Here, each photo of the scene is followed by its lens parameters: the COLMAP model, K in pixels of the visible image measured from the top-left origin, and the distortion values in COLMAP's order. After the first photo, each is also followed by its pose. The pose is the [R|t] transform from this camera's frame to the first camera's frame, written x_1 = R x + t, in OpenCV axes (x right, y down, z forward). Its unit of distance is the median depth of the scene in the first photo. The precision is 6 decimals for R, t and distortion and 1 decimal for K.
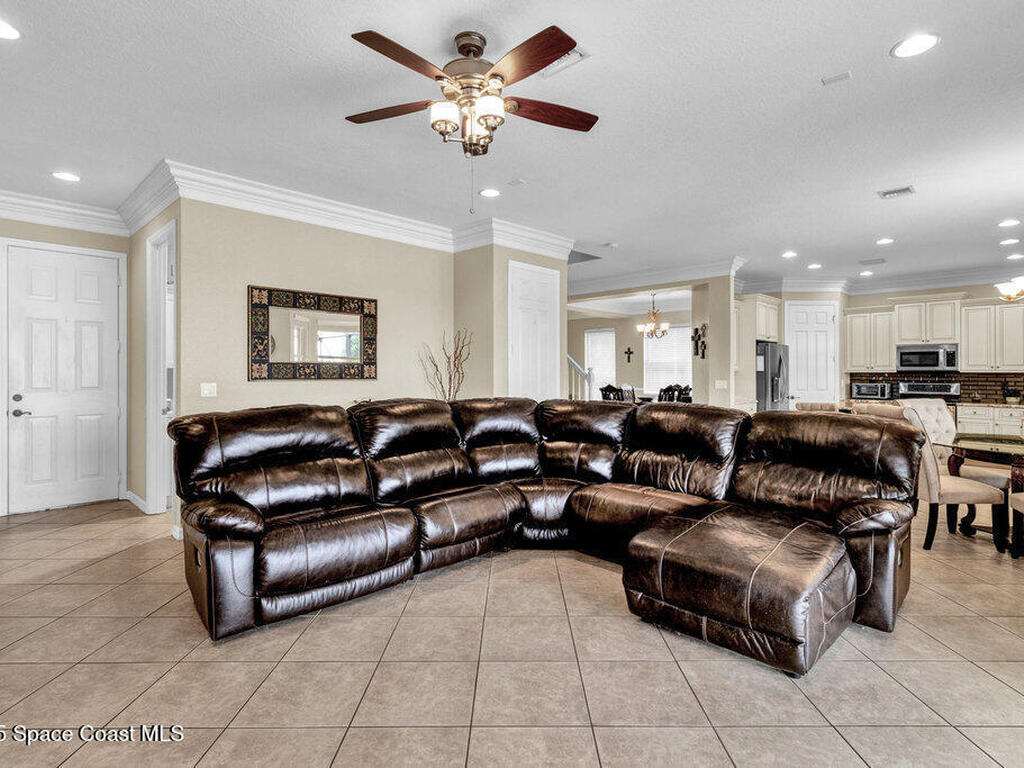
lens RADIAL K [[537.4, 0, 520.8], [0, 537.4, 368.2], [0, 0, 1]] dist [-0.001543, -0.000067]
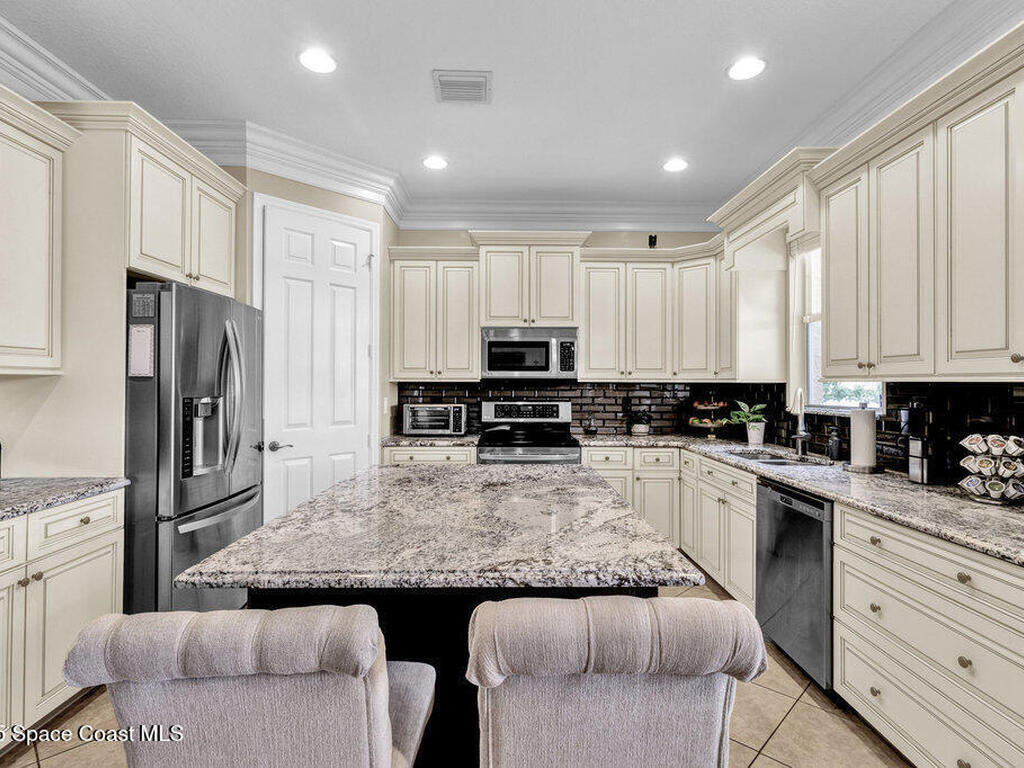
lens RADIAL K [[537.4, 0, 518.1], [0, 537.4, 381.1], [0, 0, 1]] dist [-0.001543, -0.000067]
pose [[0.698274, 0.003740, 0.715821, 0.357726], [-0.007066, 0.999974, 0.001668, 0.005896], [-0.715796, -0.006223, 0.698282, 0.613525]]
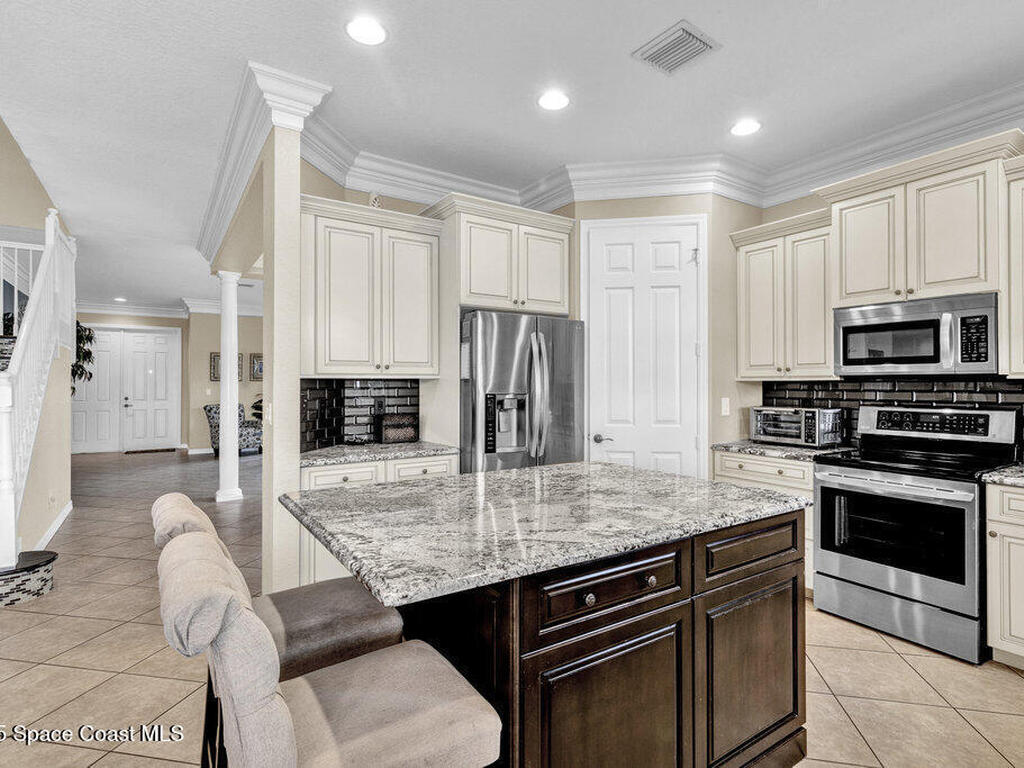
lens RADIAL K [[537.4, 0, 518.3], [0, 537.4, 382.9], [0, 0, 1]] dist [-0.001543, -0.000067]
pose [[0.977228, -0.003834, -0.212155, 0.547233], [0.004537, 0.999986, 0.002827, 0.007504], [0.212141, -0.003725, 0.977232, 0.563150]]
